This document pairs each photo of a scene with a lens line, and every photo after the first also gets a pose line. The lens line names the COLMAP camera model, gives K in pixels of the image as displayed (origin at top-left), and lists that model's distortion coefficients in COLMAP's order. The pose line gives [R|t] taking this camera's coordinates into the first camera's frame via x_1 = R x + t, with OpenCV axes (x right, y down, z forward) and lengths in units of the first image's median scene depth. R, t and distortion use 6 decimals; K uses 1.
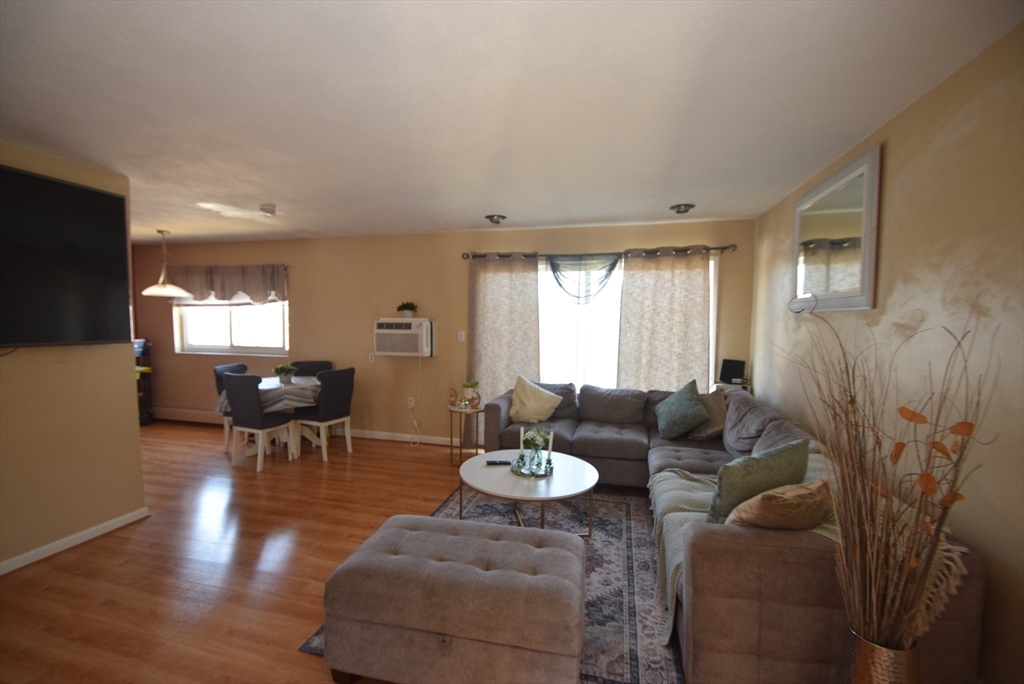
lens RADIAL K [[449.7, 0, 500.1], [0, 449.7, 351.8], [0, 0, 1]] dist [-0.001194, -0.004477]
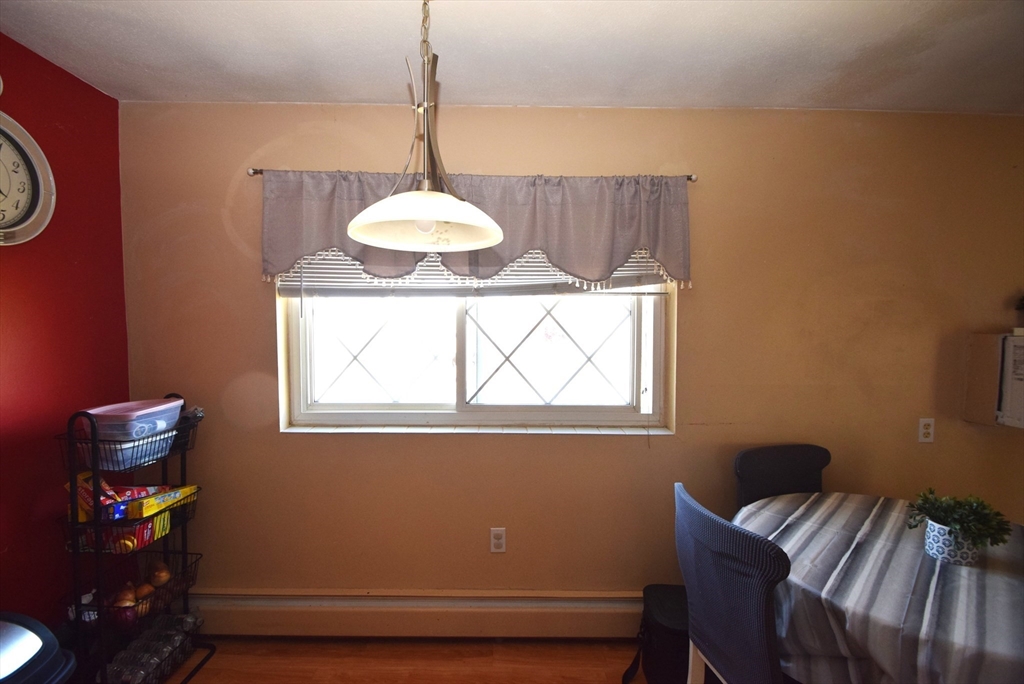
lens RADIAL K [[449.7, 0, 517.7], [0, 449.7, 344.3], [0, 0, 1]] dist [-0.001194, -0.004477]
pose [[0.969191, -0.014615, 0.245877, -0.804900], [0.022139, 0.999366, -0.027866, -0.064259], [-0.245314, 0.032451, 0.968900, 0.800353]]
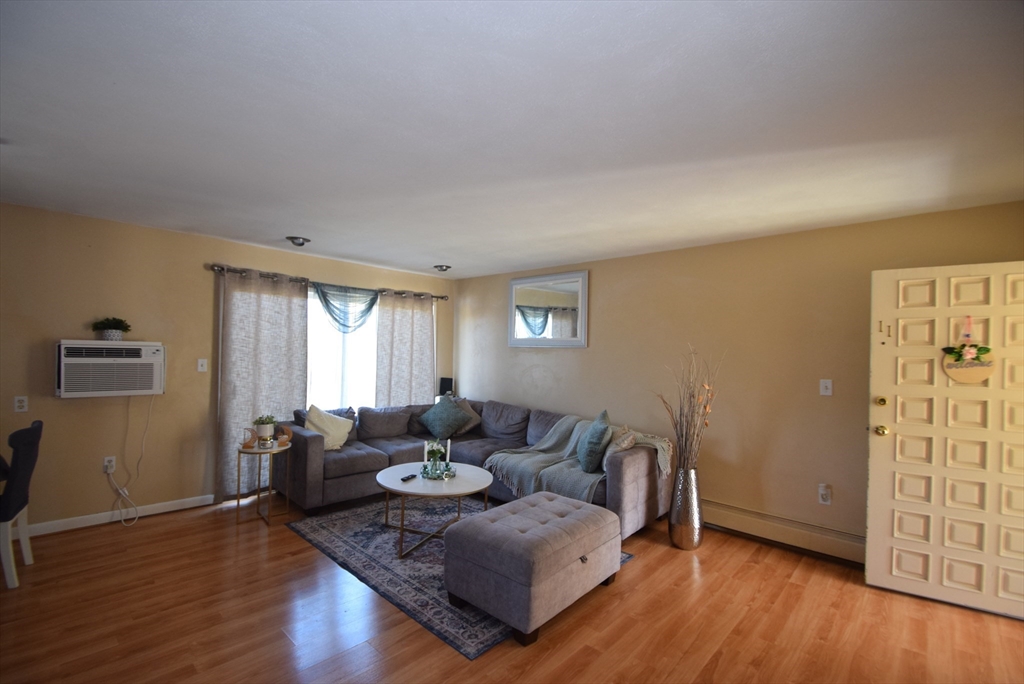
lens RADIAL K [[449.7, 0, 504.6], [0, 449.7, 344.7], [0, 0, 1]] dist [-0.001194, -0.004477]
pose [[0.480545, 0.017322, 0.876799, -0.563324], [0.040304, 0.998312, -0.041812, -0.017311], [-0.876044, 0.055431, 0.479035, 0.152678]]
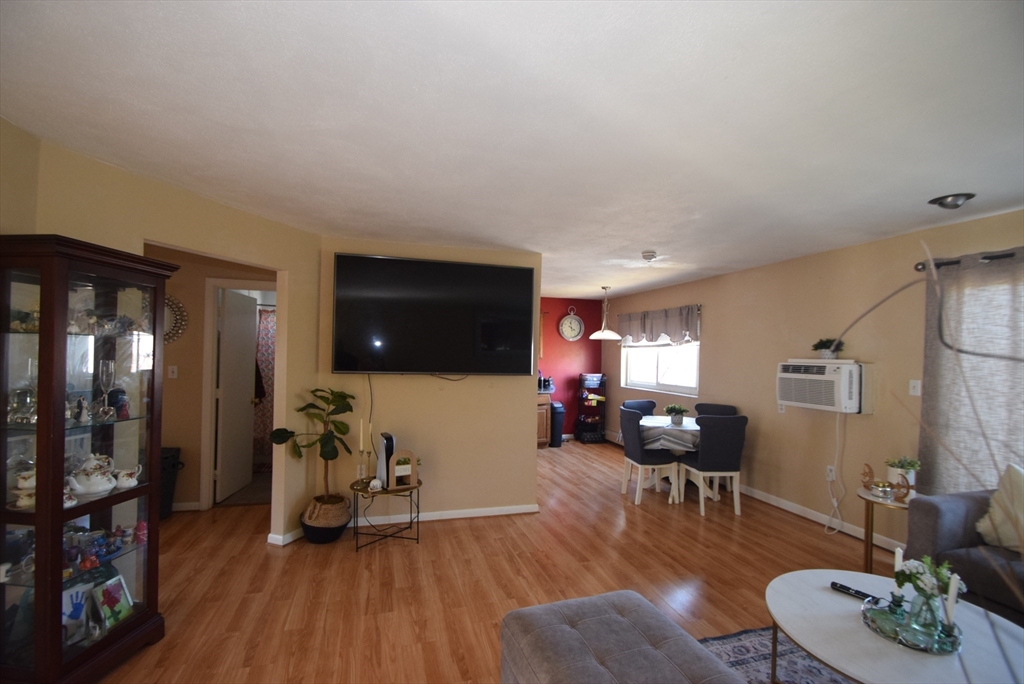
lens RADIAL K [[449.7, 0, 505.3], [0, 449.7, 351.3], [0, 0, 1]] dist [-0.001194, -0.004477]
pose [[0.512639, -0.005315, -0.858588, 0.181024], [-0.072733, 0.996118, -0.049593, -0.012500], [0.855518, 0.087871, 0.510262, 0.157012]]
